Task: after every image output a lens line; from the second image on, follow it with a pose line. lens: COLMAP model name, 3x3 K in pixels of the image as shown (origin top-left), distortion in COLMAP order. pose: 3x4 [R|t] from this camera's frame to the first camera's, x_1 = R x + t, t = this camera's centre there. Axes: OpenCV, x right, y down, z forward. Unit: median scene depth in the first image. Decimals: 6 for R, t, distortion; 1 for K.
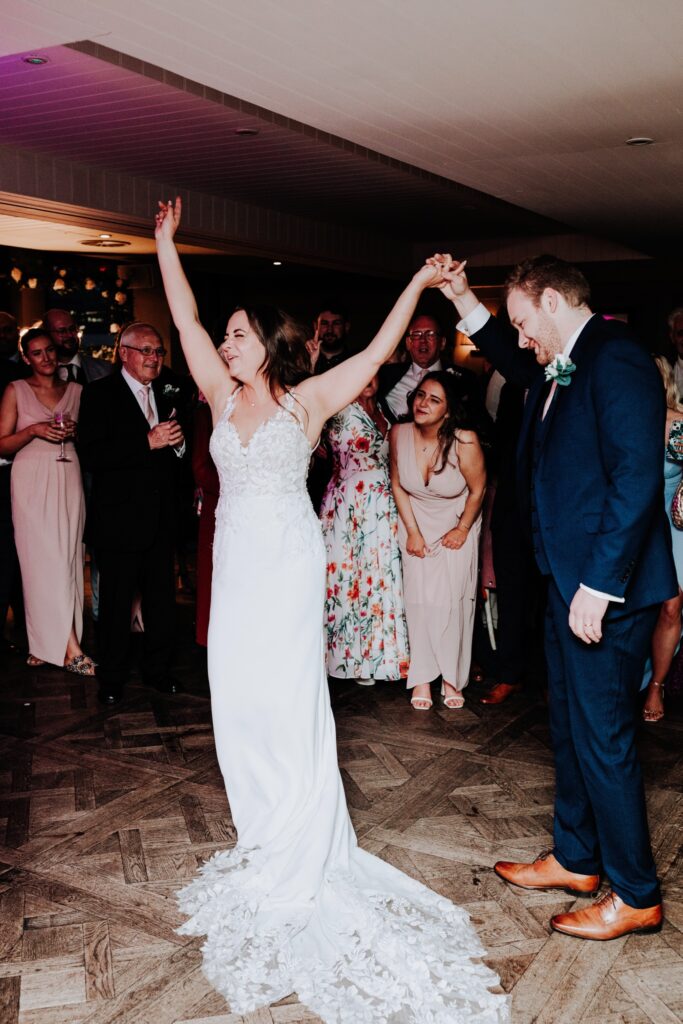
lens RADIAL K [[1263.3, 0, 341.5], [0, 1263.3, 512.0], [0, 0, 1]] dist [0.002644, 0.010505]
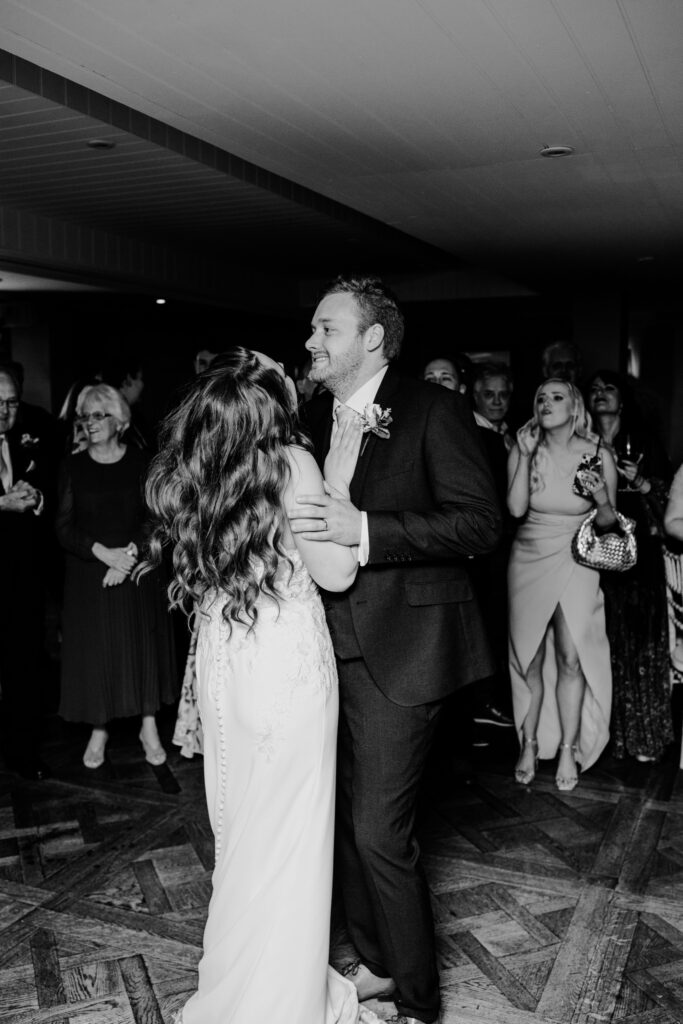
lens RADIAL K [[1263.3, 0, 341.5], [0, 1263.3, 512.0], [0, 0, 1]] dist [0.002644, 0.010505]
pose [[0.995993, -0.020636, 0.087021, 0.007578], [0.023110, 0.999354, -0.027514, -0.021090], [-0.086397, 0.029415, 0.995826, 0.121753]]
